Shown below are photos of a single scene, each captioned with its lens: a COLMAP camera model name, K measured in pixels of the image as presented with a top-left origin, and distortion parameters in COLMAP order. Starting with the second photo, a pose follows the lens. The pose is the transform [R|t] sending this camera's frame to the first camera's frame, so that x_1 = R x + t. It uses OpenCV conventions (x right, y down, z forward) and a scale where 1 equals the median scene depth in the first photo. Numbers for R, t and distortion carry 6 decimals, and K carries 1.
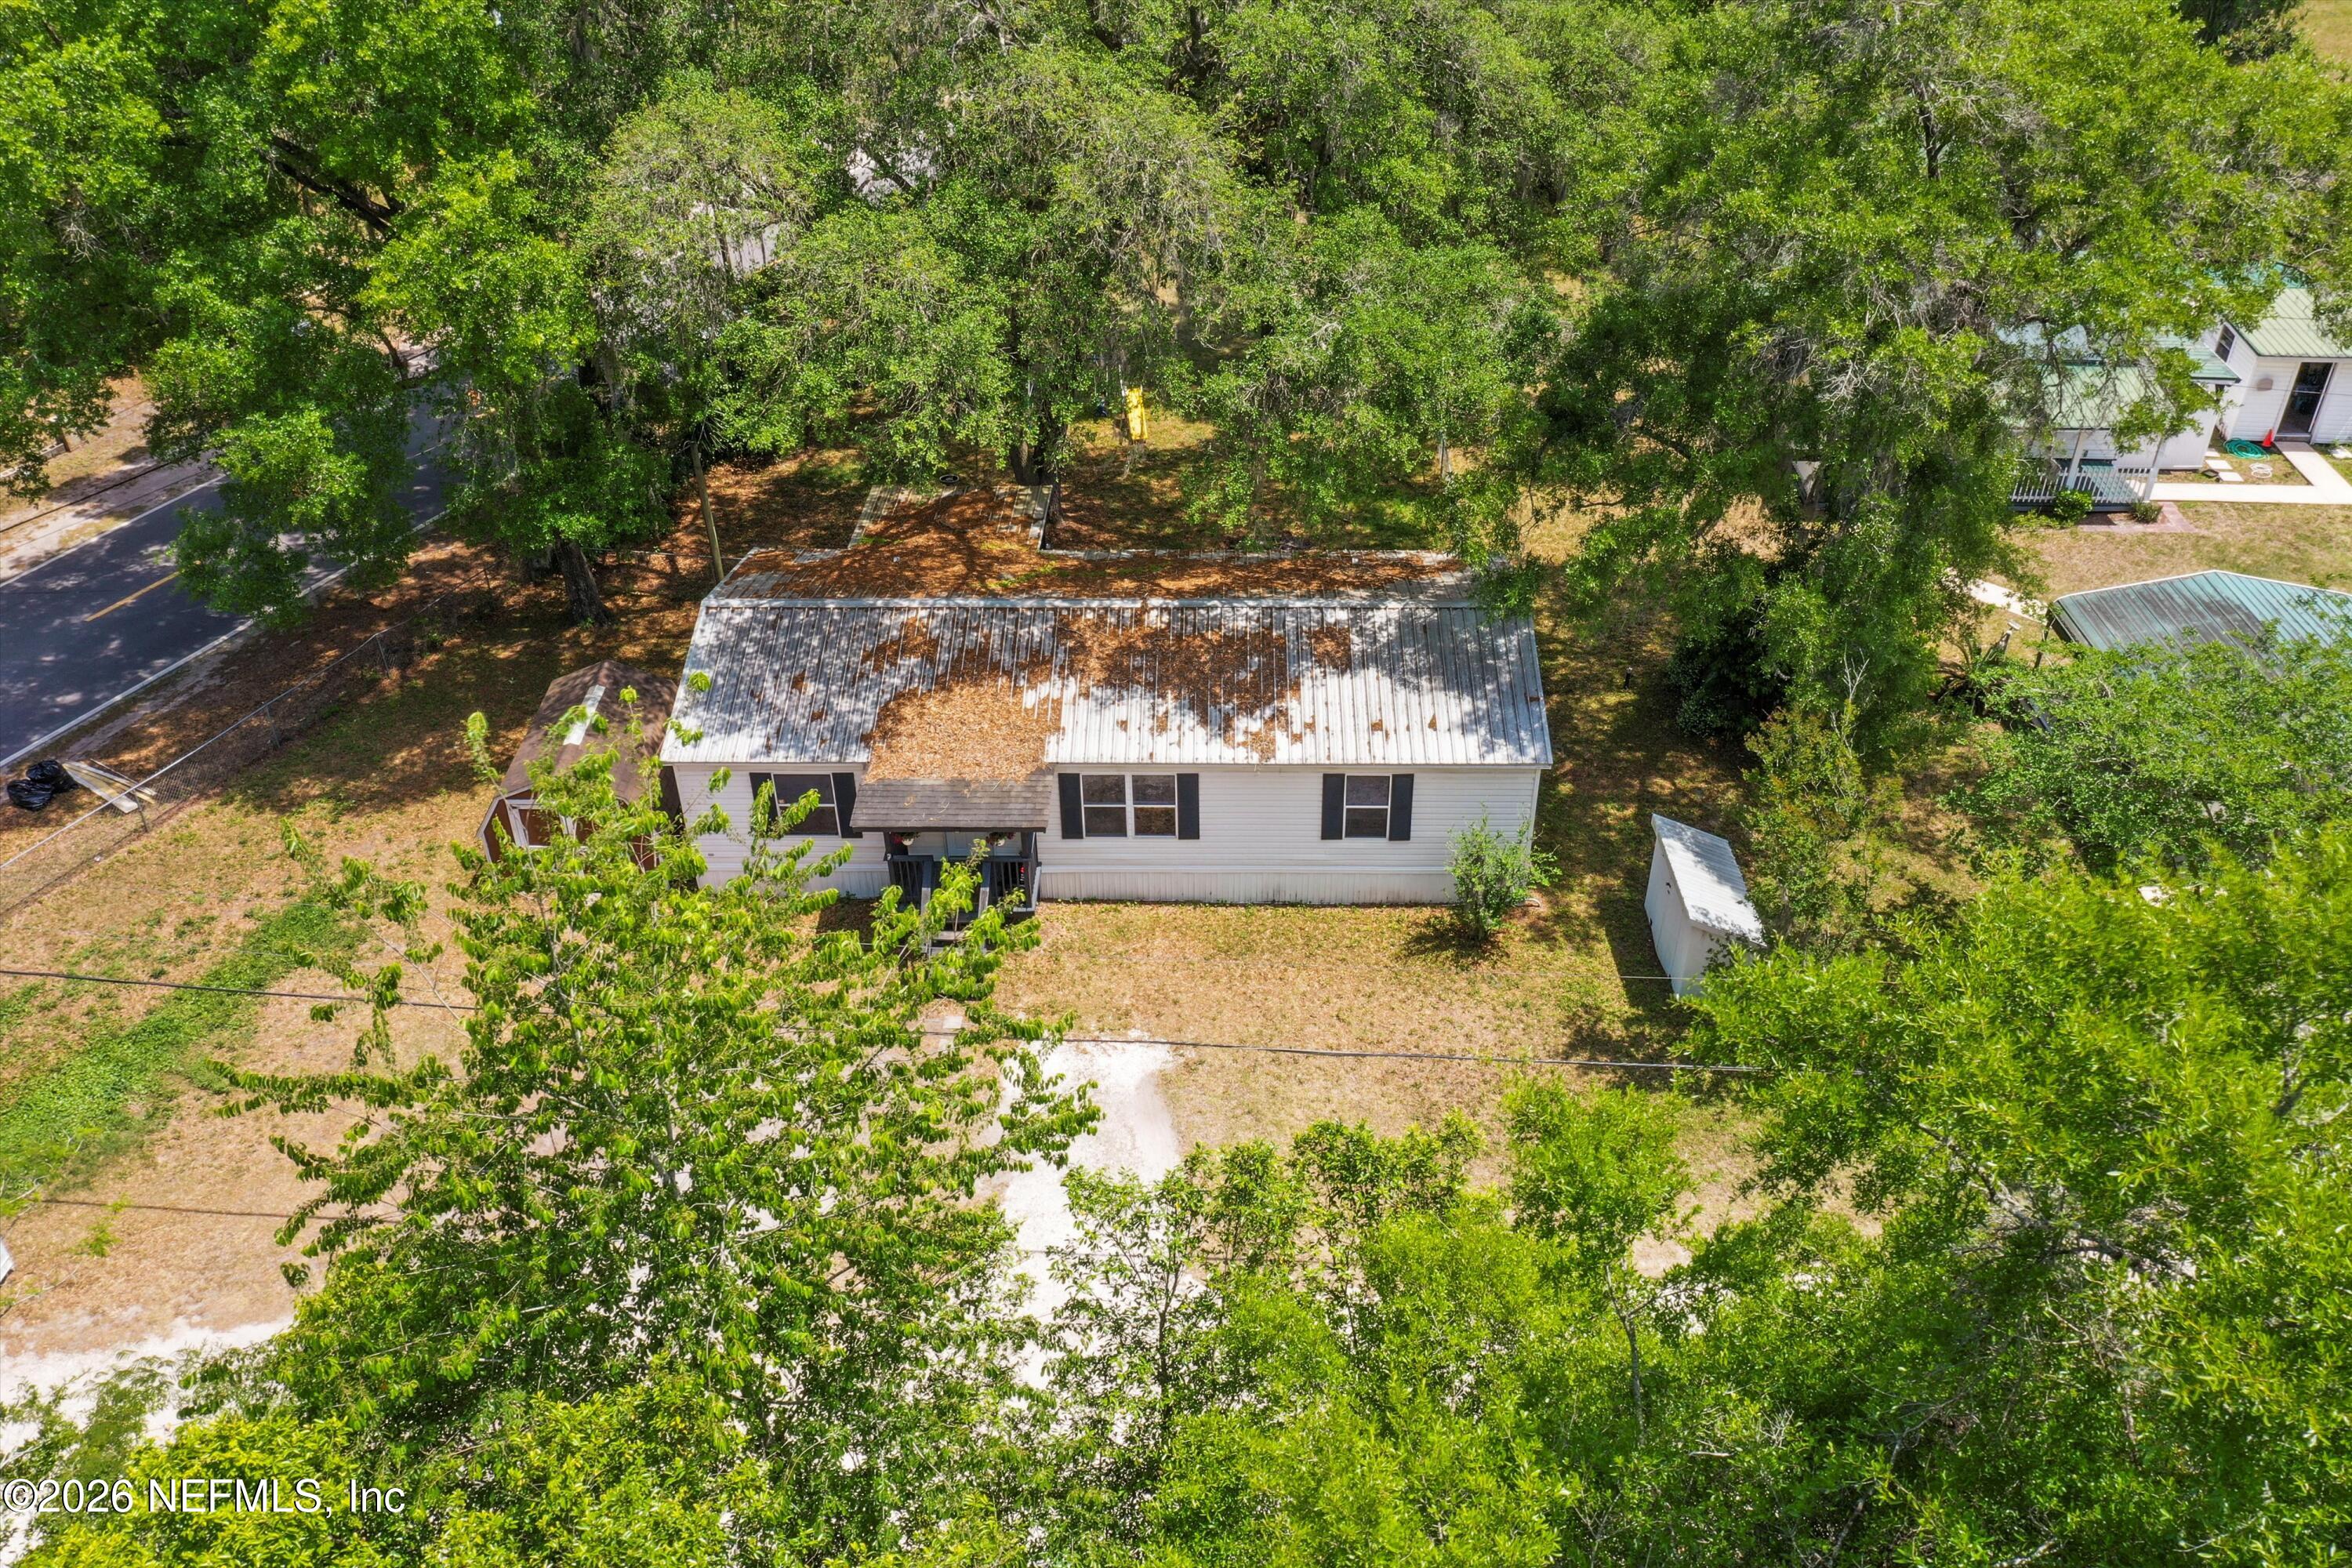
lens RADIAL K [[1858.1, 0, 1176.0], [0, 1858.1, 784.0], [0, 0, 1]] dist [-0.000570, 0.003667]
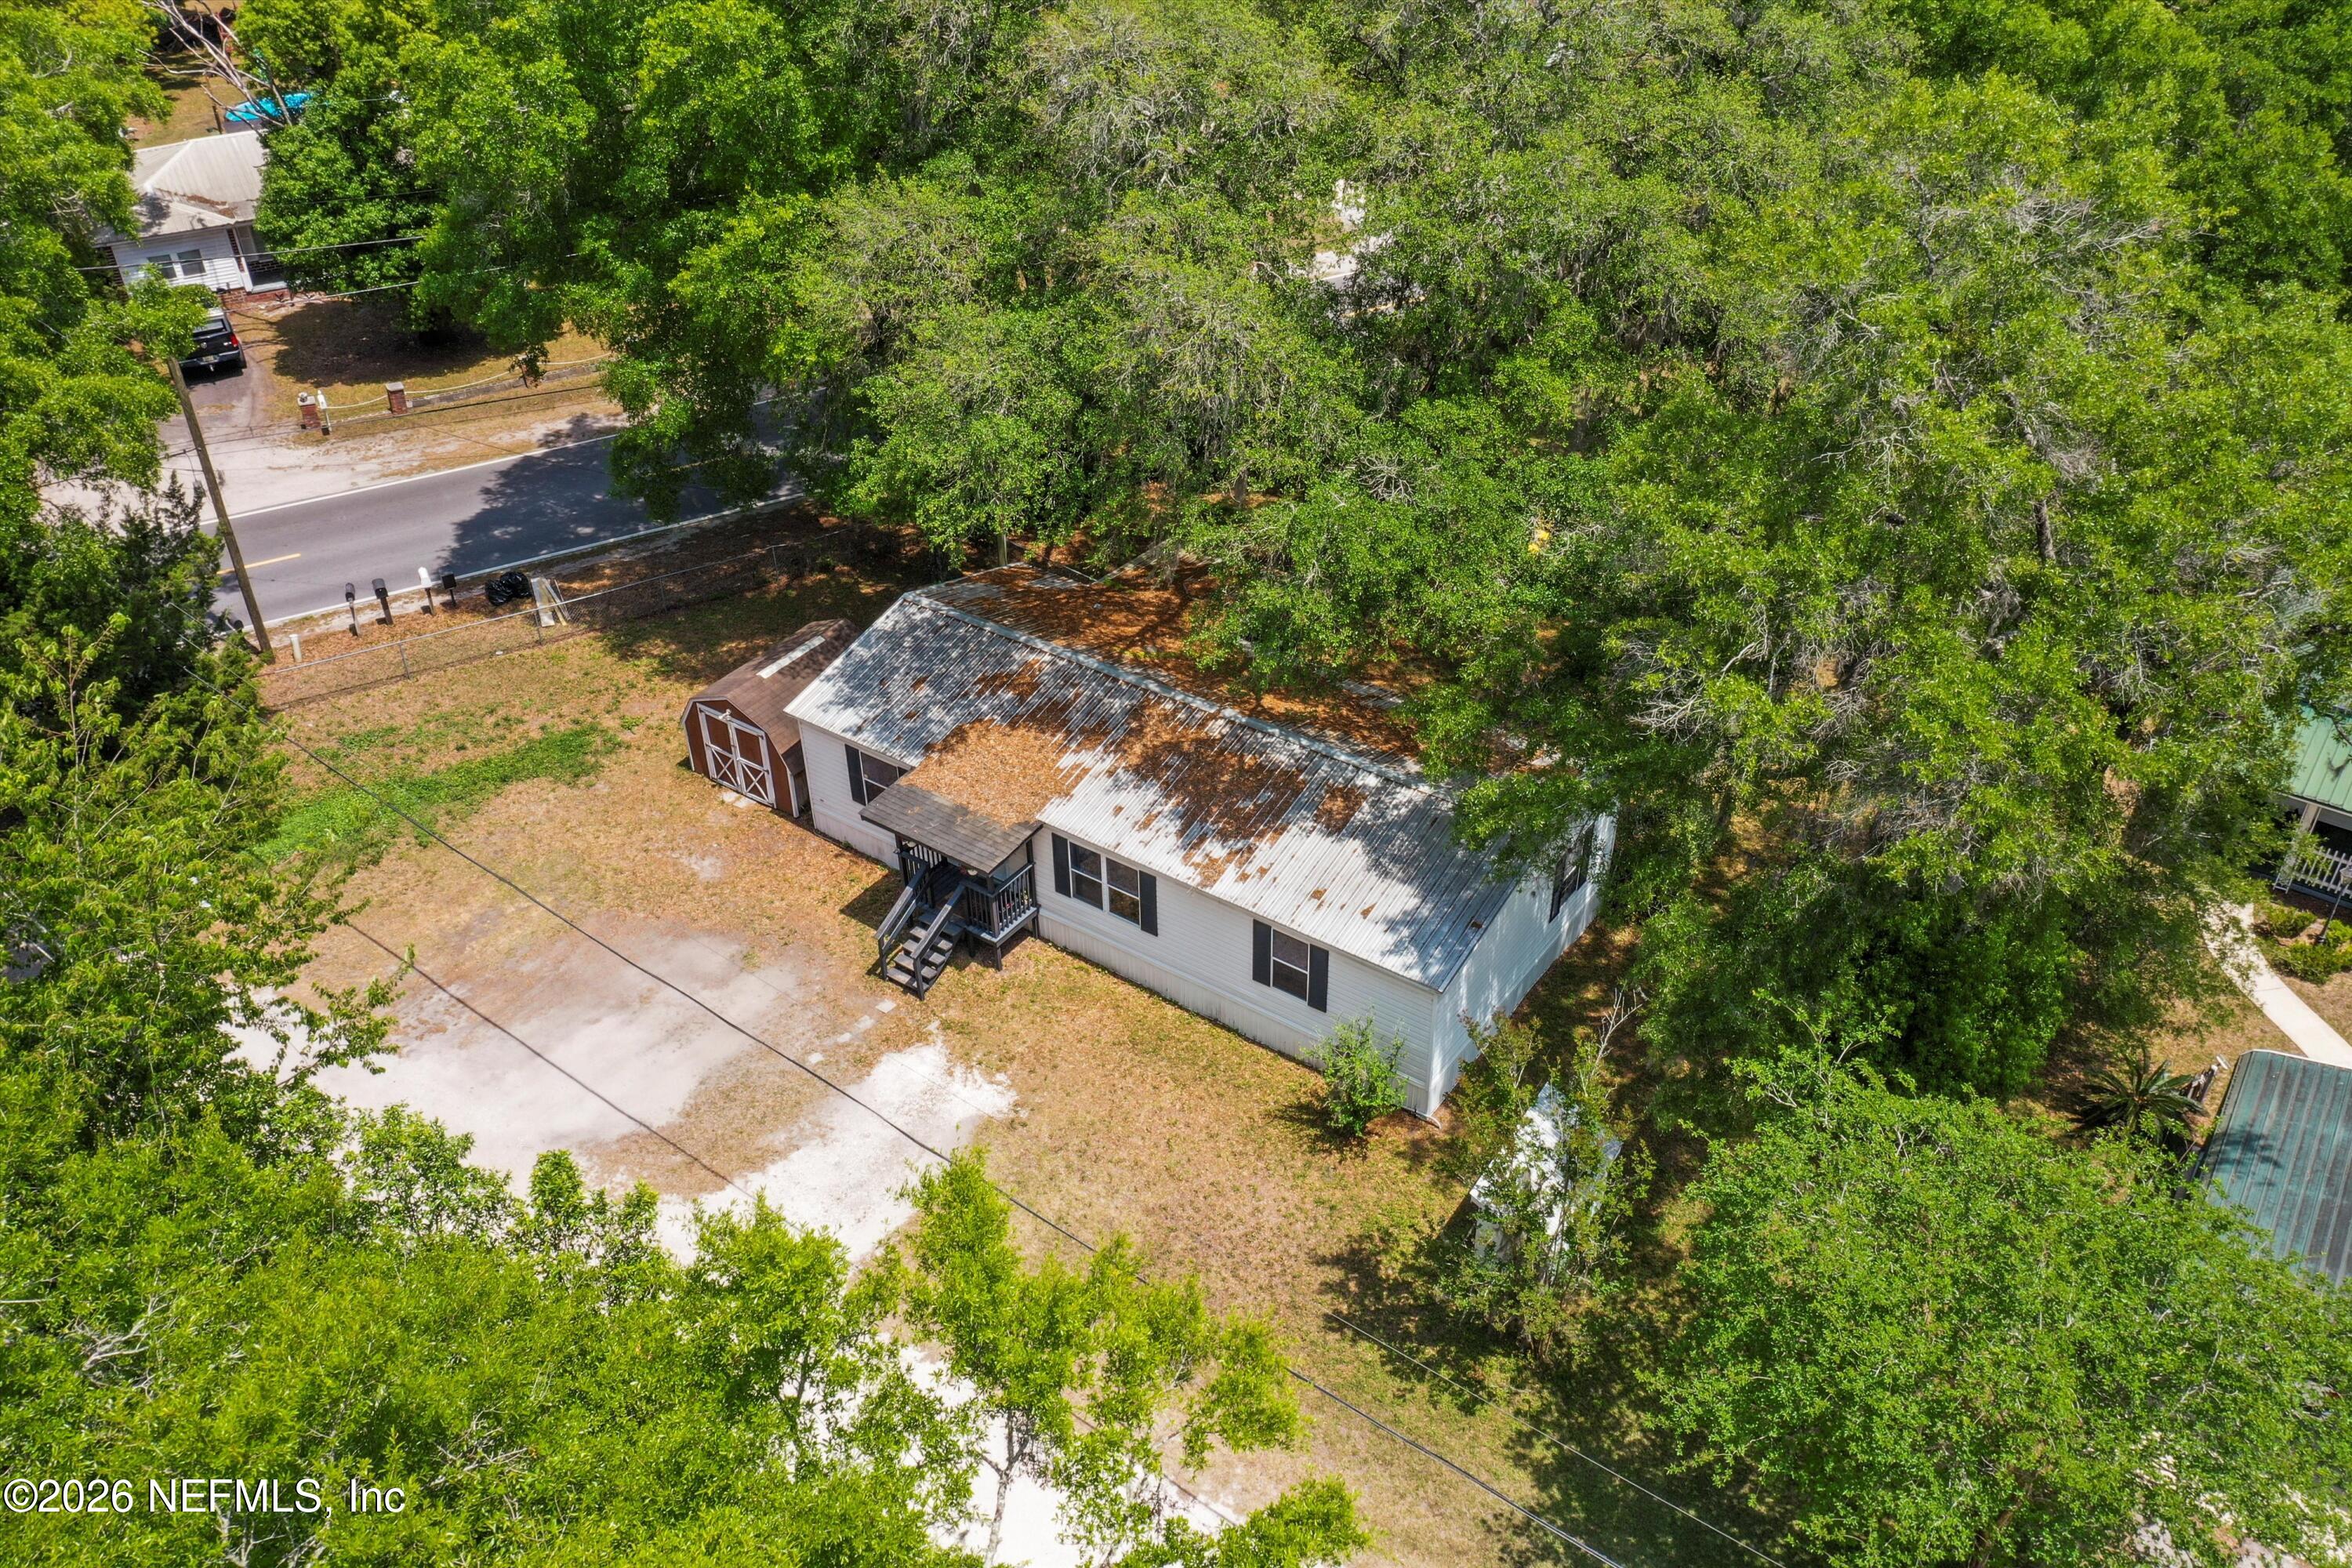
lens RADIAL K [[1858.1, 0, 1176.0], [0, 1858.1, 784.0], [0, 0, 1]] dist [-0.000570, 0.003667]
pose [[0.829650, 0.323080, -0.455303, 0.473413], [-0.320286, 0.943425, 0.085825, -0.145971], [0.457273, 0.074622, 0.886190, 0.058824]]
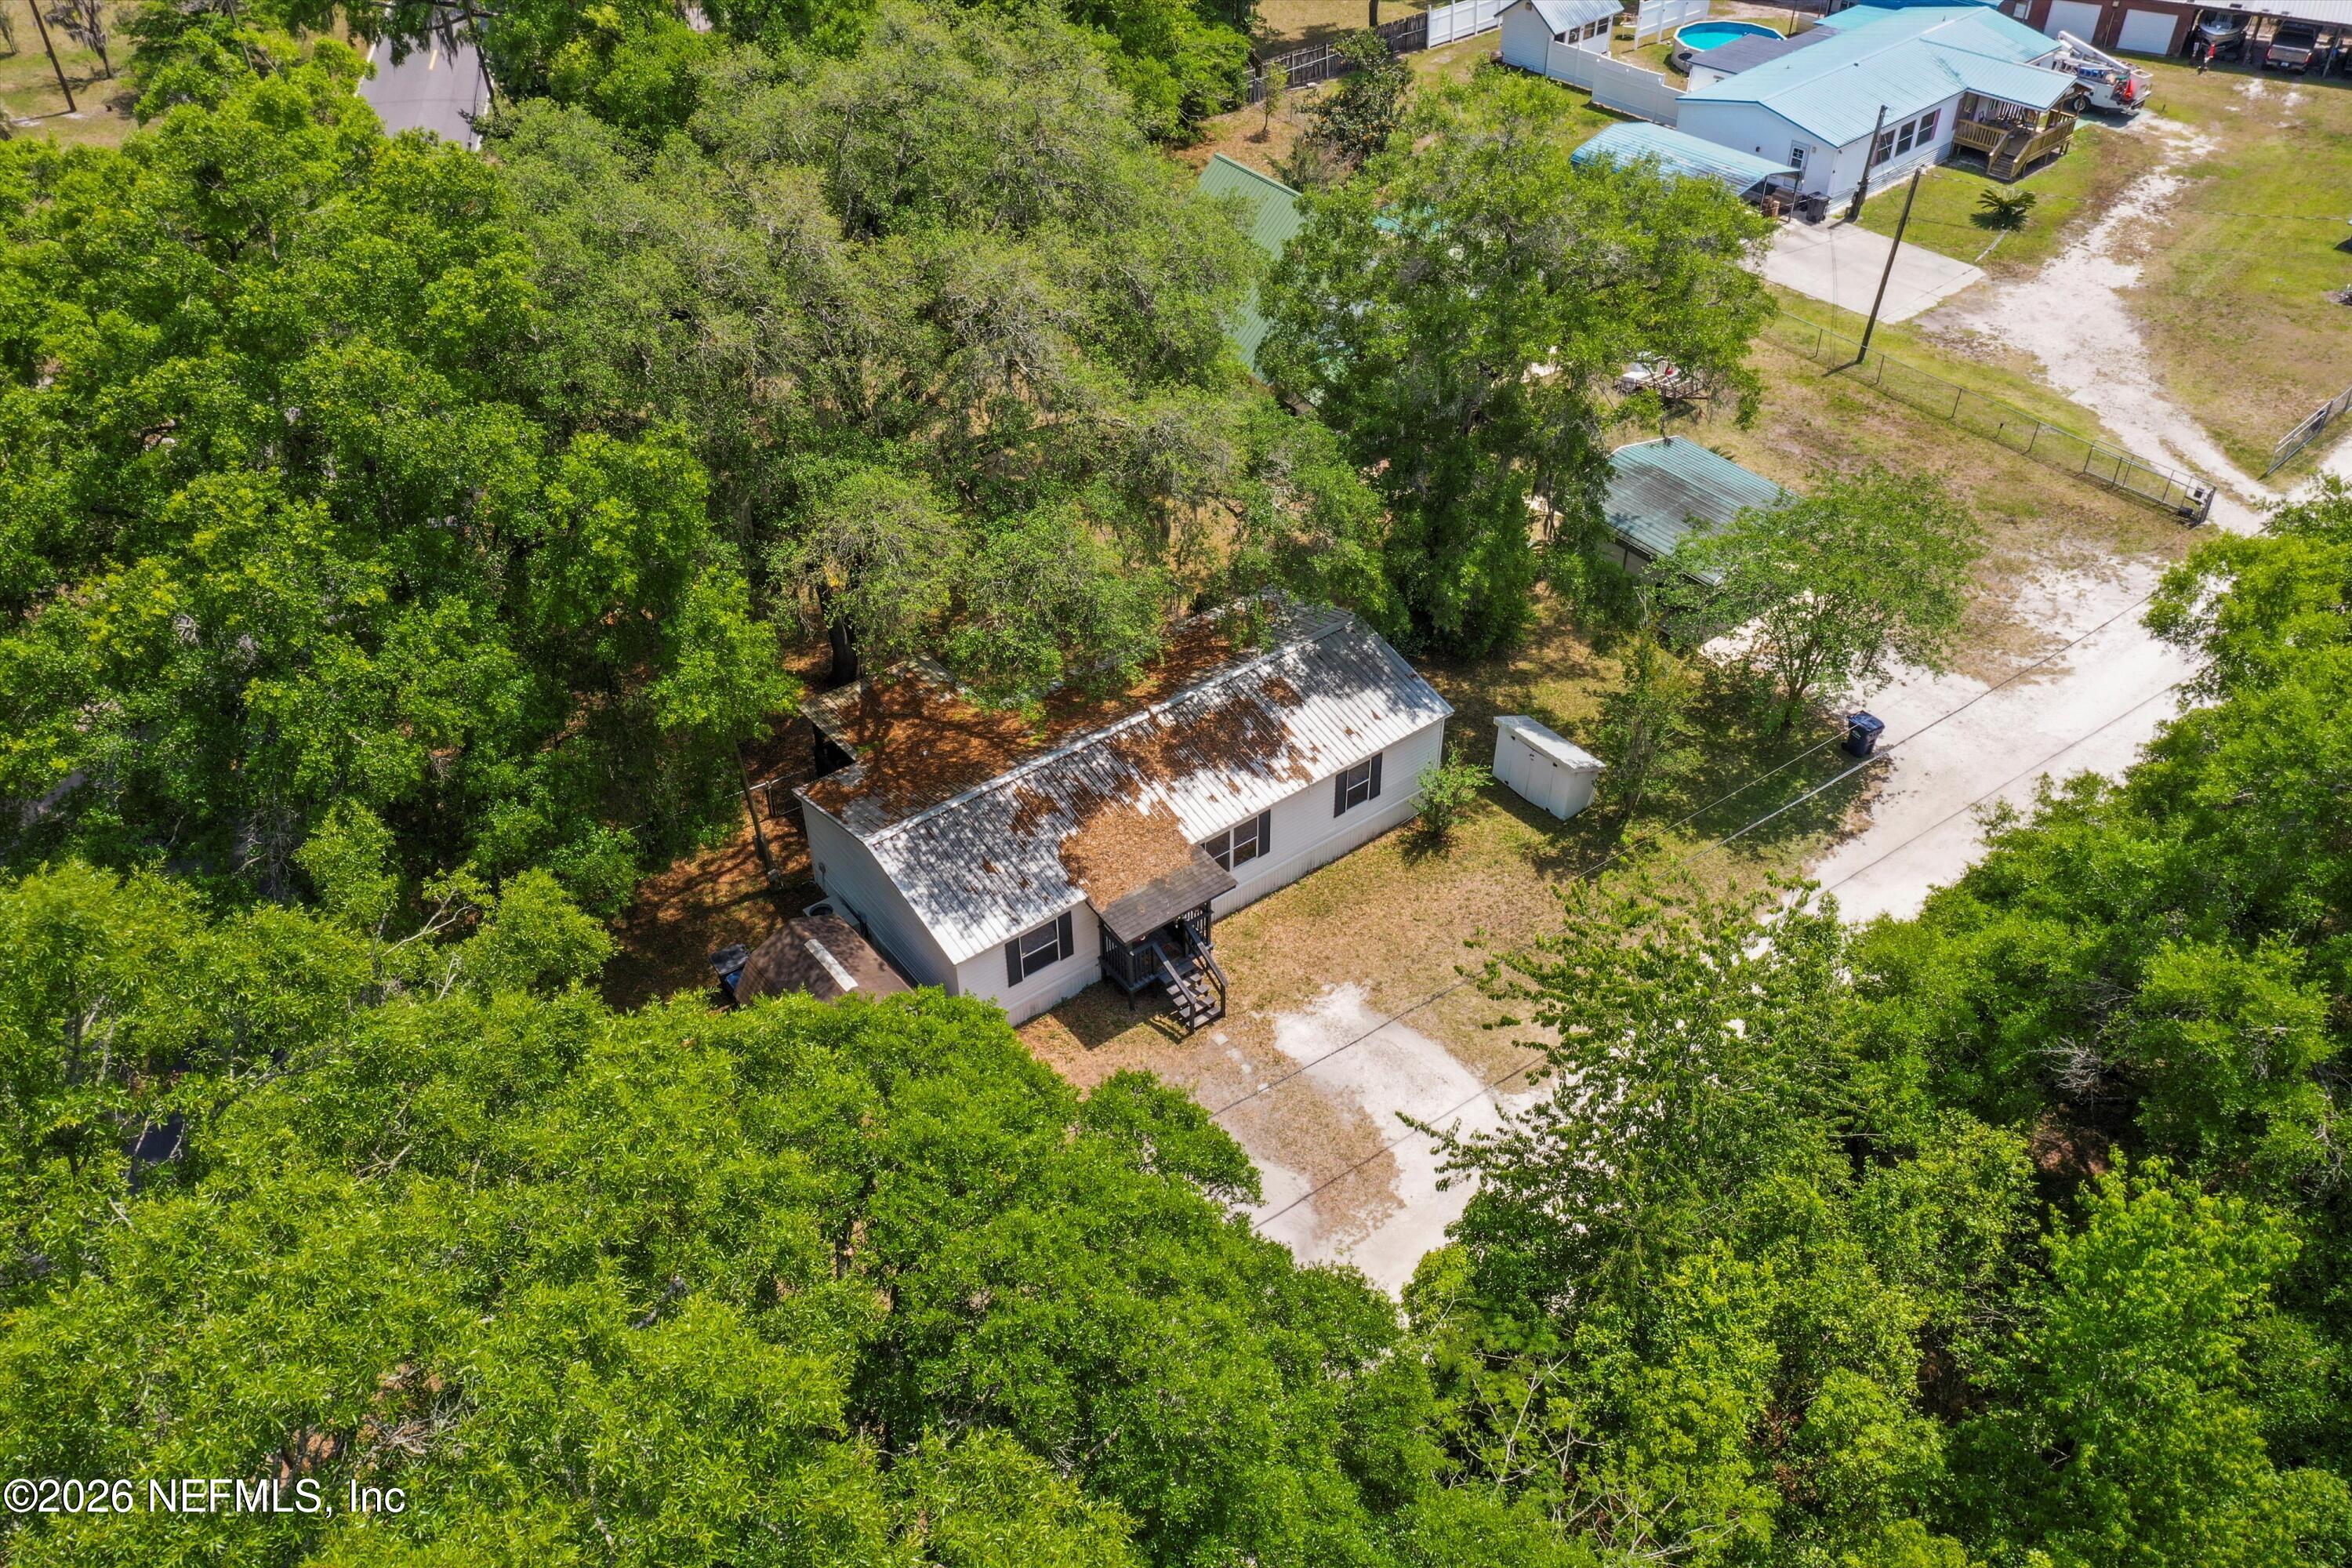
lens RADIAL K [[1858.1, 0, 1176.0], [0, 1858.1, 784.0], [0, 0, 1]] dist [-0.000570, 0.003667]
pose [[0.781561, -0.388661, 0.487960, -0.713856], [0.357740, 0.920042, 0.159826, -0.269607], [-0.511061, 0.049649, 0.858109, -0.186341]]
